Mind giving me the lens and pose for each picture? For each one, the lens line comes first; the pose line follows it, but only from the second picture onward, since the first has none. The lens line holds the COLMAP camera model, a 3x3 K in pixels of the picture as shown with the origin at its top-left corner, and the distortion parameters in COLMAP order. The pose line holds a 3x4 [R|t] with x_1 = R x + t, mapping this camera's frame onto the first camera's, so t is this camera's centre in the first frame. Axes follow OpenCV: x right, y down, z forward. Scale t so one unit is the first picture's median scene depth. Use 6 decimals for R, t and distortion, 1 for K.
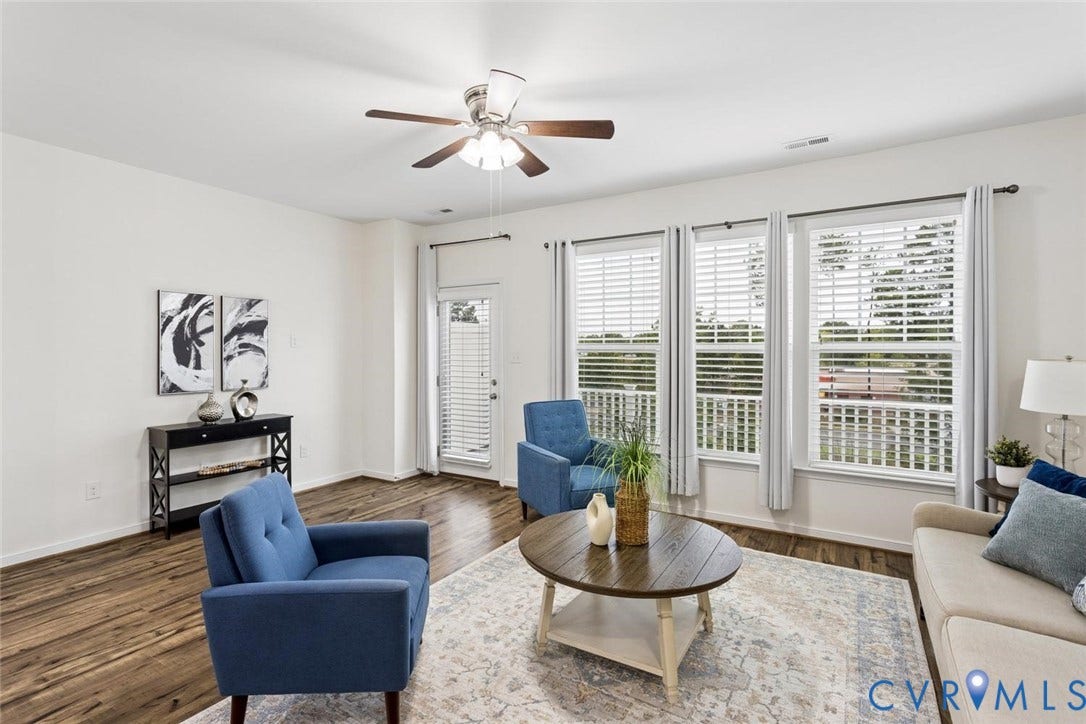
lens RADIAL K [[514.3, 0, 545.3], [0, 514.3, 349.8], [0, 0, 1]] dist [-0.011481, -0.000108]
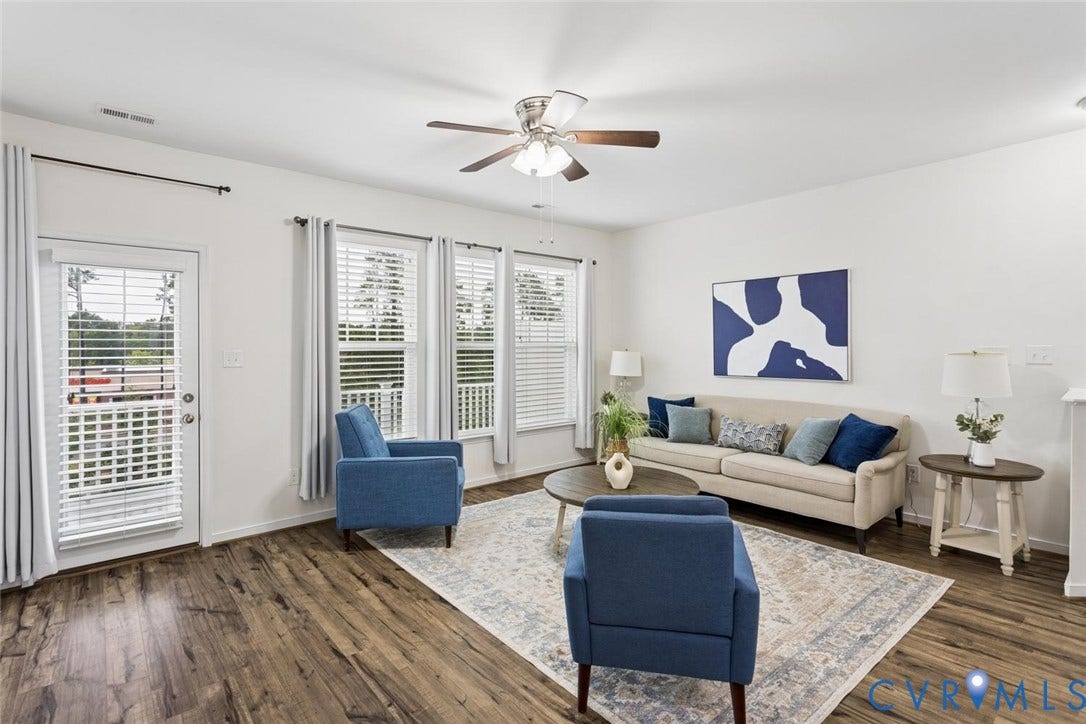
lens RADIAL K [[492.5, 0, 543.4], [0, 492.5, 345.1], [0, 0, 1]] dist [-0.001623, -0.000207]
pose [[0.334166, 0.000689, 0.942514, -0.633514], [0.007021, 0.999970, -0.003221, -0.000385], [-0.942488, 0.007693, 0.334151, 0.397181]]
